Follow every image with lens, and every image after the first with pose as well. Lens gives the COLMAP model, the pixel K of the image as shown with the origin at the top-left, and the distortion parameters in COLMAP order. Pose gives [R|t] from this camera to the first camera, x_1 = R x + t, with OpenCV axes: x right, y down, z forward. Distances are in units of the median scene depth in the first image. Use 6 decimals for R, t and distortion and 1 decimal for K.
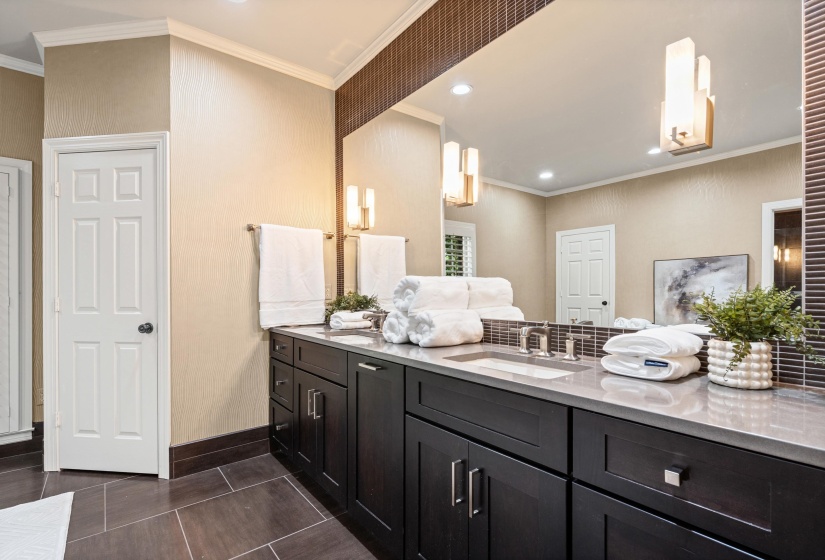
lens RADIAL K [[385.5, 0, 407.7], [0, 385.5, 284.5], [0, 0, 1]] dist [-0.001868, 0.000066]
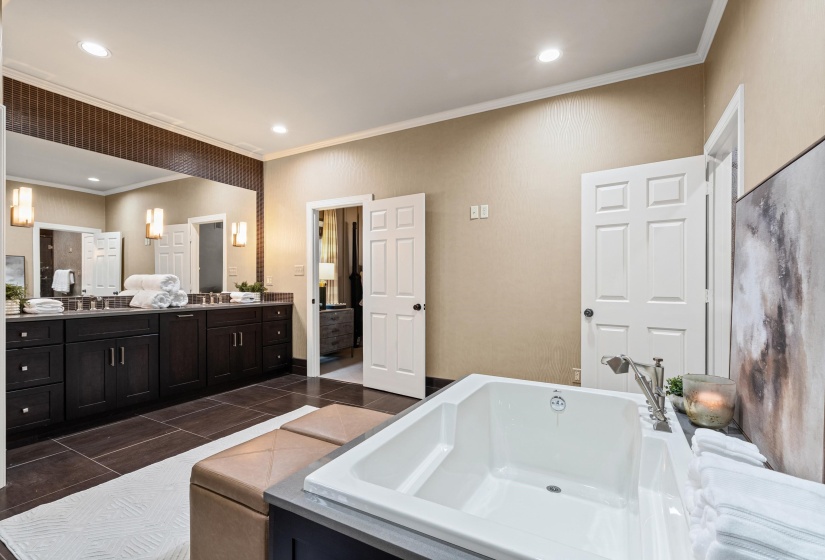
lens RADIAL K [[385.5, 0, 411.6], [0, 385.5, 281.1], [0, 0, 1]] dist [-0.001868, 0.000066]
pose [[-0.389197, -0.002702, 0.921151, -5.241661], [-0.008303, 0.999965, -0.000576, 0.005479], [-0.921117, -0.007872, -0.389206, 1.310206]]
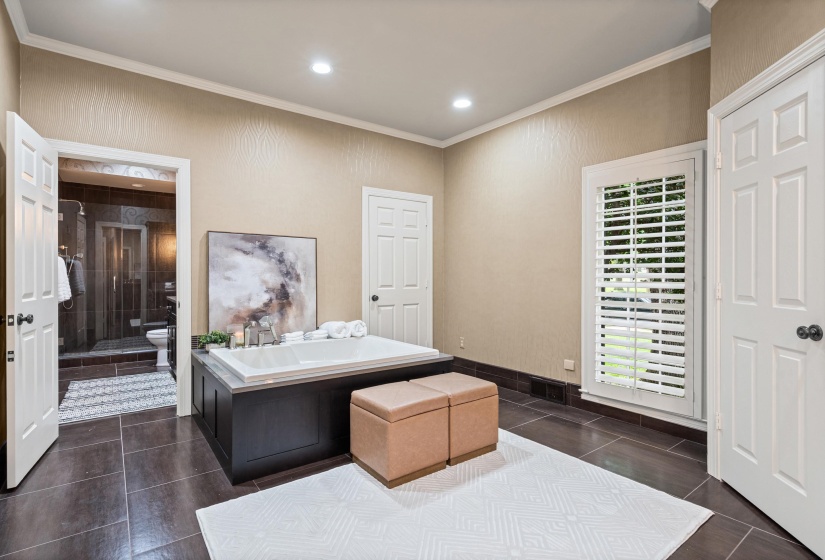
lens RADIAL K [[405.5, 0, 410.0], [0, 405.5, 274.9], [0, 0, 1]] dist [0.003444, 0.000977]
pose [[-0.031292, 0.002765, -0.999506, 0.042895], [0.002757, 0.999993, 0.002680, 0.010019], [0.999506, -0.002671, -0.031299, 0.319074]]
